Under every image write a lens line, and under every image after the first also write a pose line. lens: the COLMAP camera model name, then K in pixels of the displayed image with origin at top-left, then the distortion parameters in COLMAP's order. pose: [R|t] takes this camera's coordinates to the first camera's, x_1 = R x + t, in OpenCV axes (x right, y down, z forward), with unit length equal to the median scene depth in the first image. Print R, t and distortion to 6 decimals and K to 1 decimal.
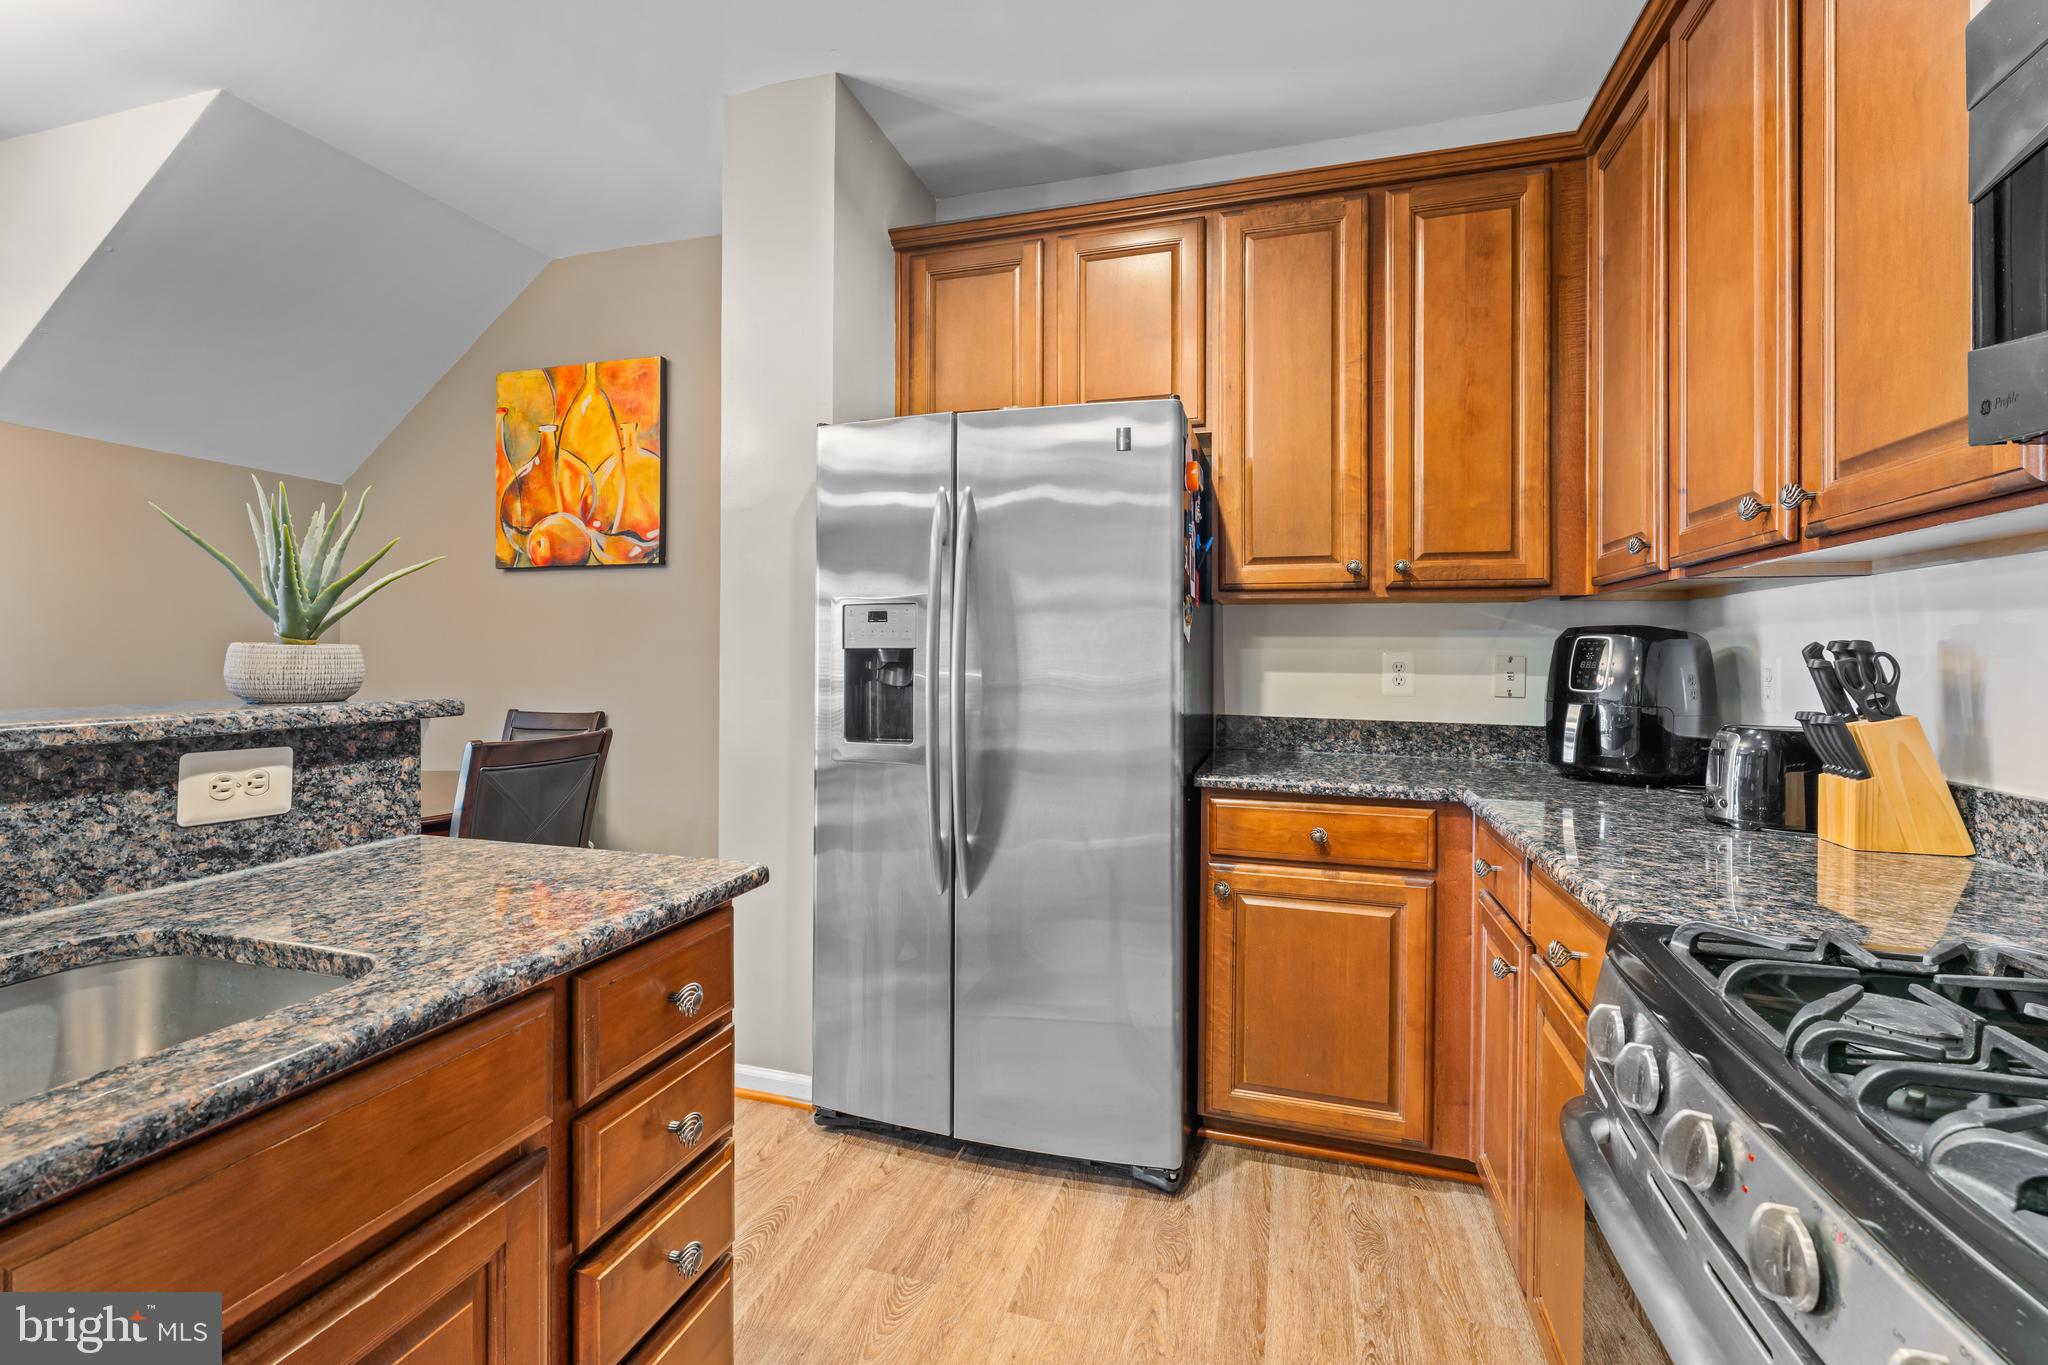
lens RADIAL K [[856.7, 0, 1055.9], [0, 856.7, 648.4], [0, 0, 1]] dist [0.006620, -0.000333]
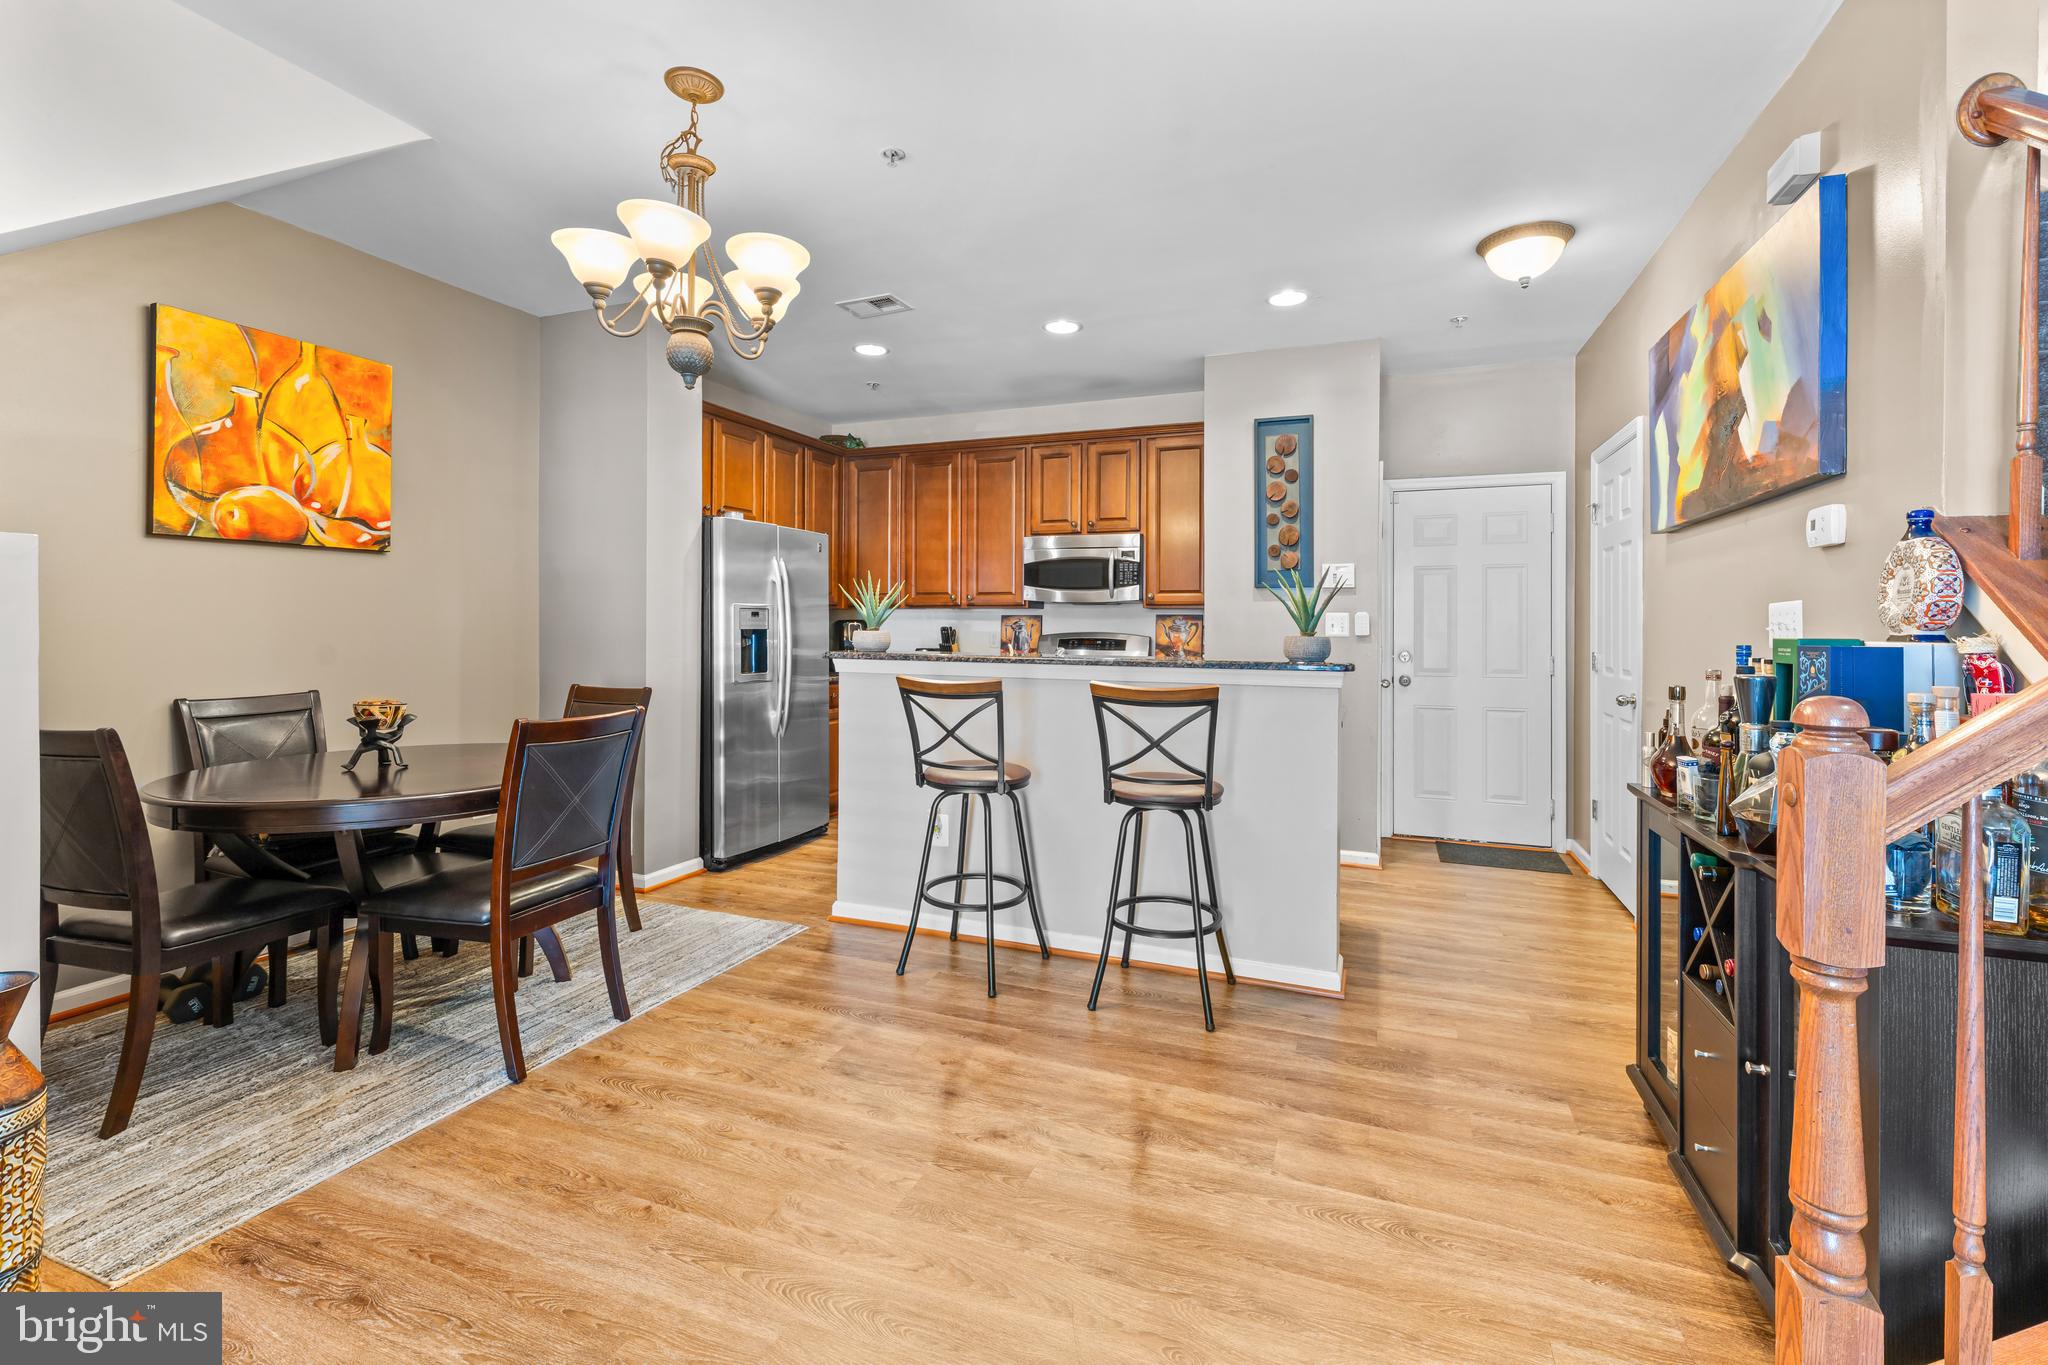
lens RADIAL K [[877.4, 0, 1027.6], [0, 877.4, 632.1], [0, 0, 1]] dist [-0.011292, 0.000820]
pose [[0.089301, -0.012132, 0.995931, -2.161981], [-0.012242, 0.999837, 0.013278, -0.027038], [-0.995929, -0.013378, 0.089138, 0.097065]]
